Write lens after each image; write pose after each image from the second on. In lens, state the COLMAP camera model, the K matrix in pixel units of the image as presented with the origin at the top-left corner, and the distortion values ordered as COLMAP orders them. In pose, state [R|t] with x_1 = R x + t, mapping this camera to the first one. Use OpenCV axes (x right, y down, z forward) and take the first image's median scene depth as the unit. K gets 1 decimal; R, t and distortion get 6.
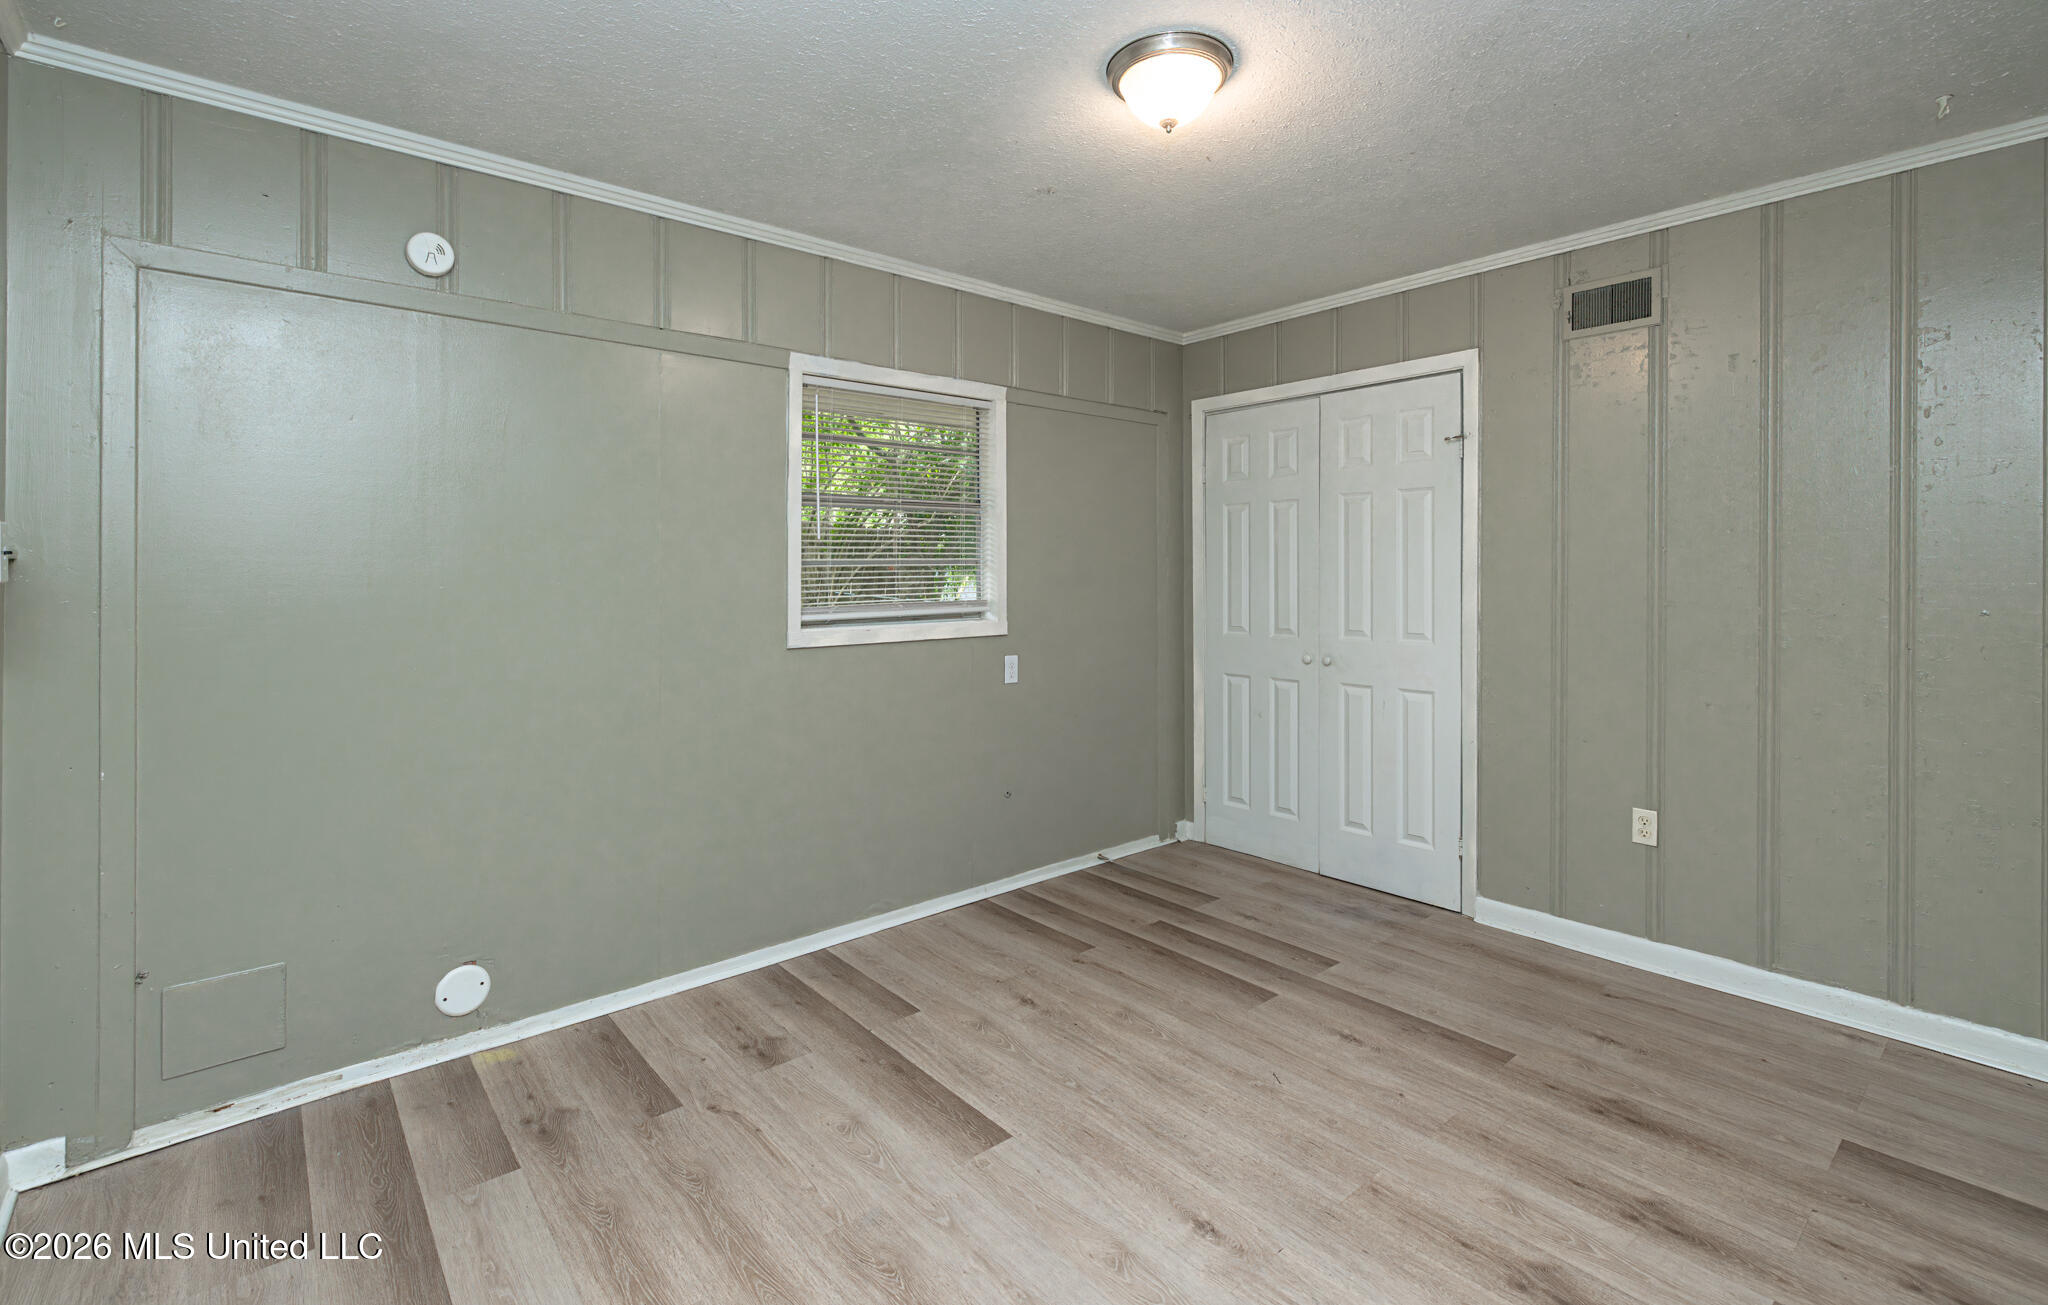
lens RADIAL K [[911.8, 0, 1018.1], [0, 911.8, 581.3], [0, 0, 1]] dist [0.001444, 0.000209]
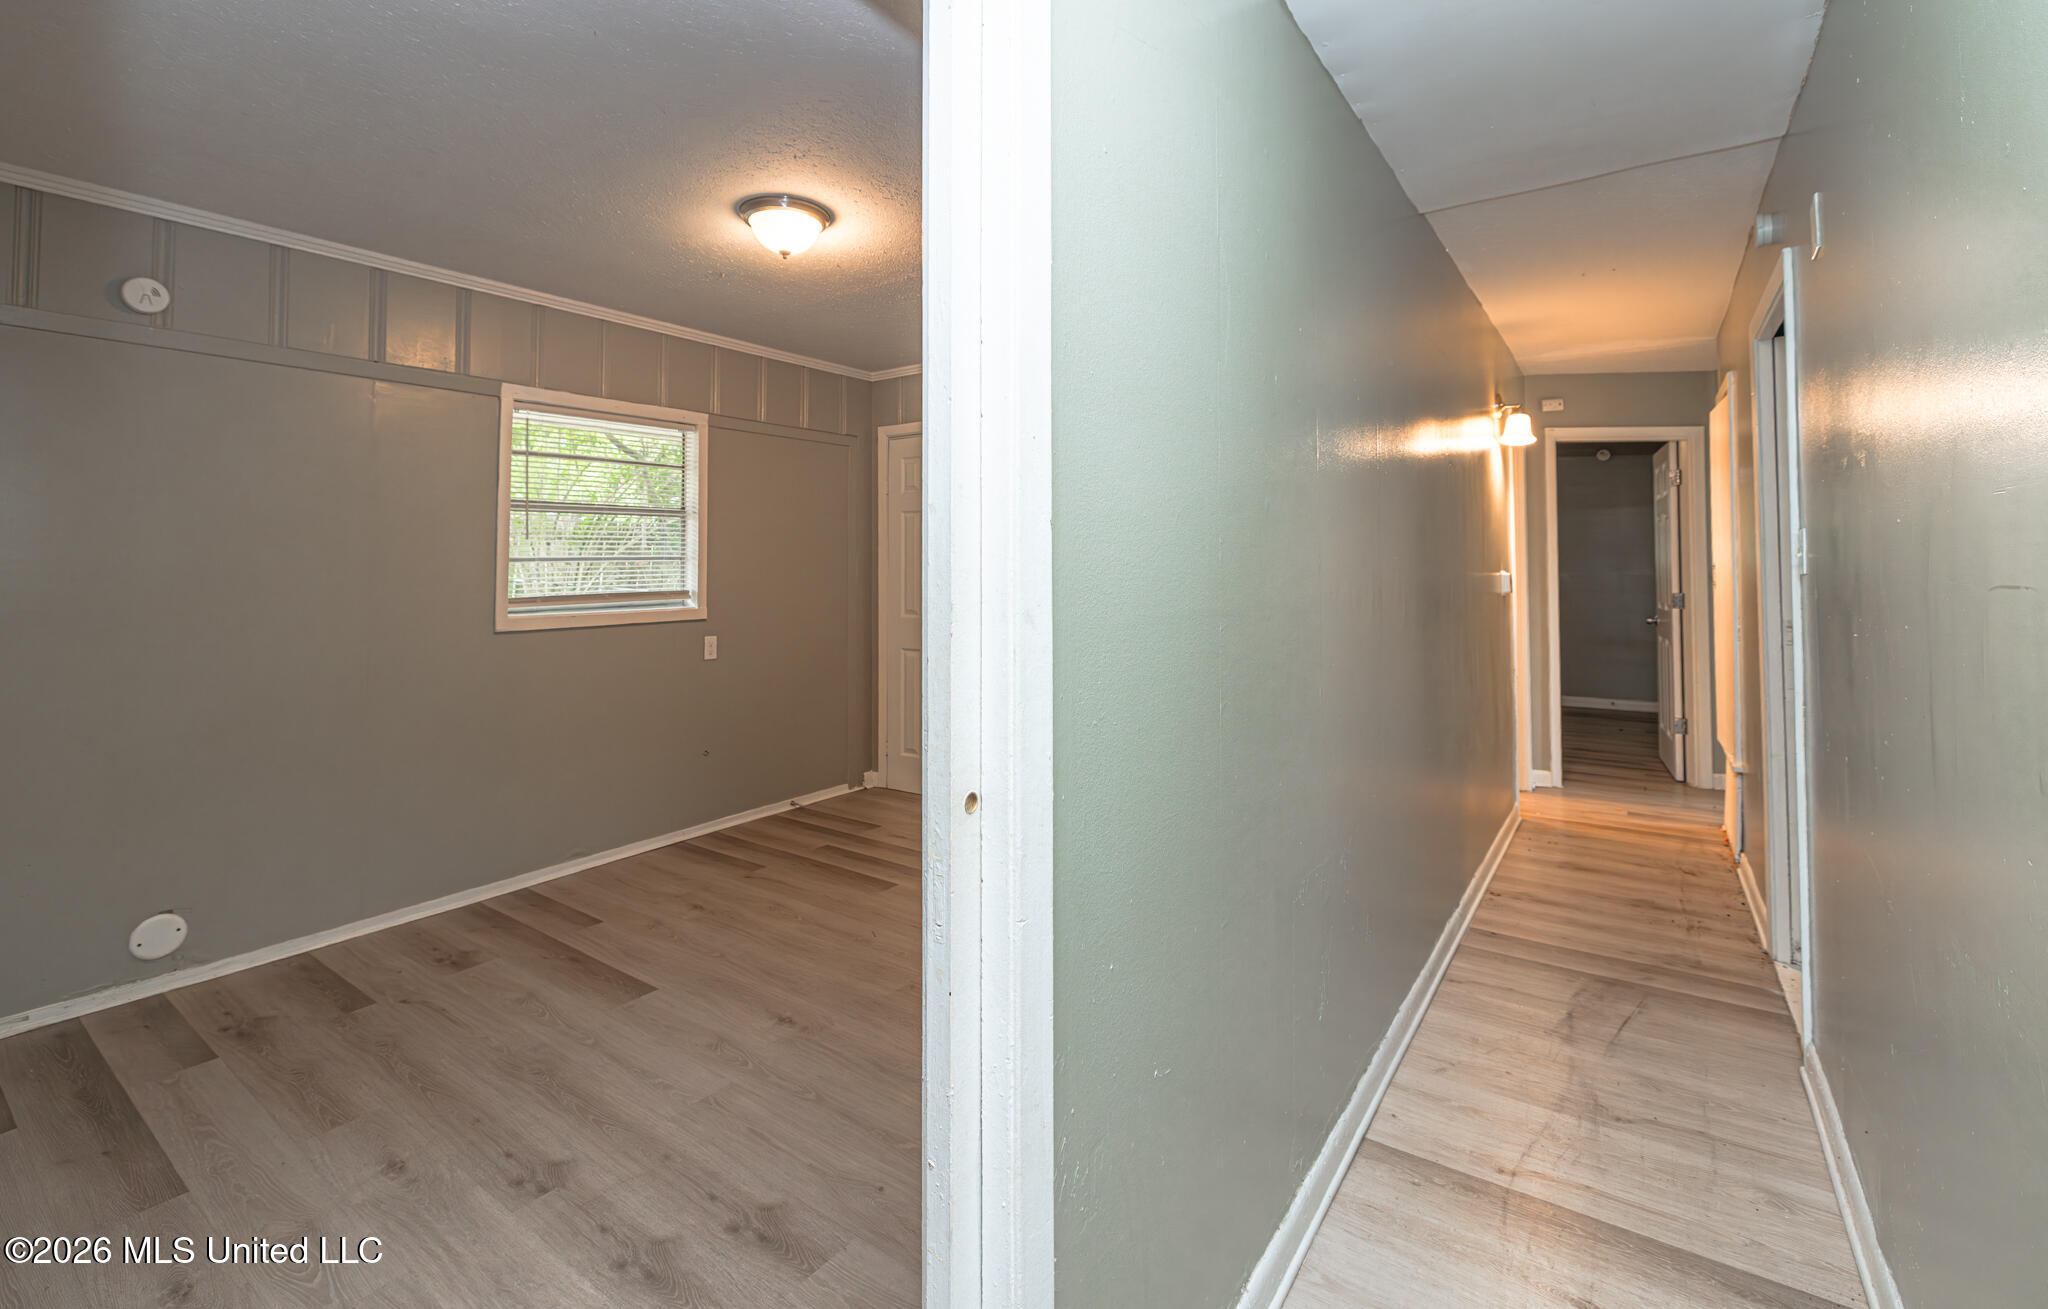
lens RADIAL K [[876.8, 0, 1025.4], [0, 876.8, 543.6], [0, 0, 1]] dist [0.001048, 0.000275]
pose [[0.969492, 0.004447, 0.245083, 0.164026], [0.004162, 0.999393, -0.034596, 0.001570], [-0.245088, 0.034561, 0.968885, -0.333189]]
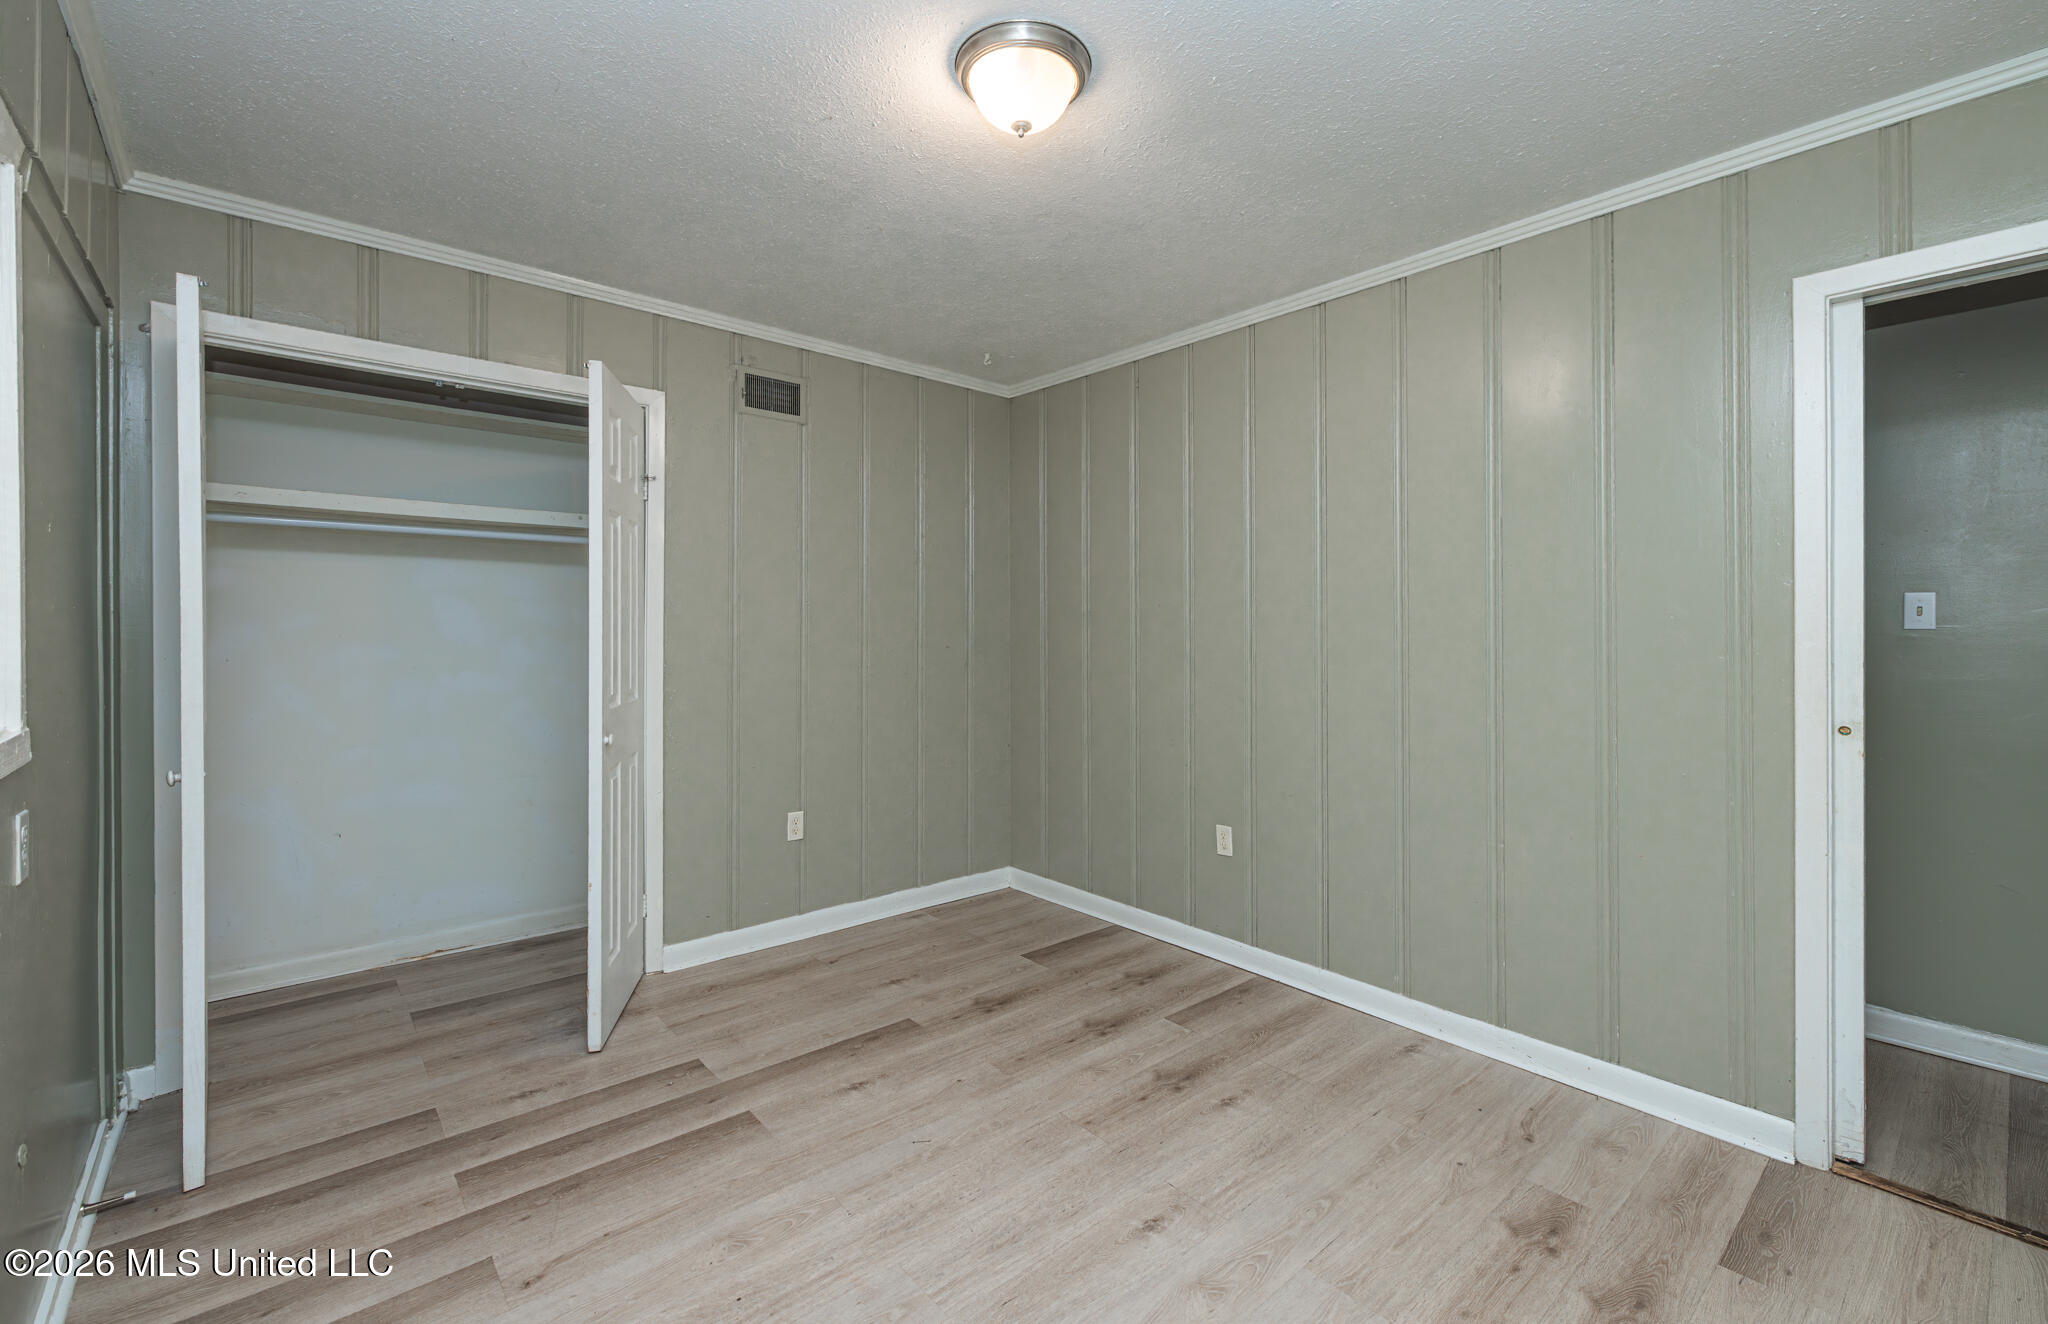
lens RADIAL K [[866.4, 0, 1016.6], [0, 866.4, 634.3], [0, 0, 1]] dist [-0.000467, -0.000153]
pose [[-0.006459, -0.004484, 0.999969, -0.579754], [0.002332, 0.999987, 0.004500, 0.004483], [-0.999976, 0.002361, -0.006448, 0.831050]]
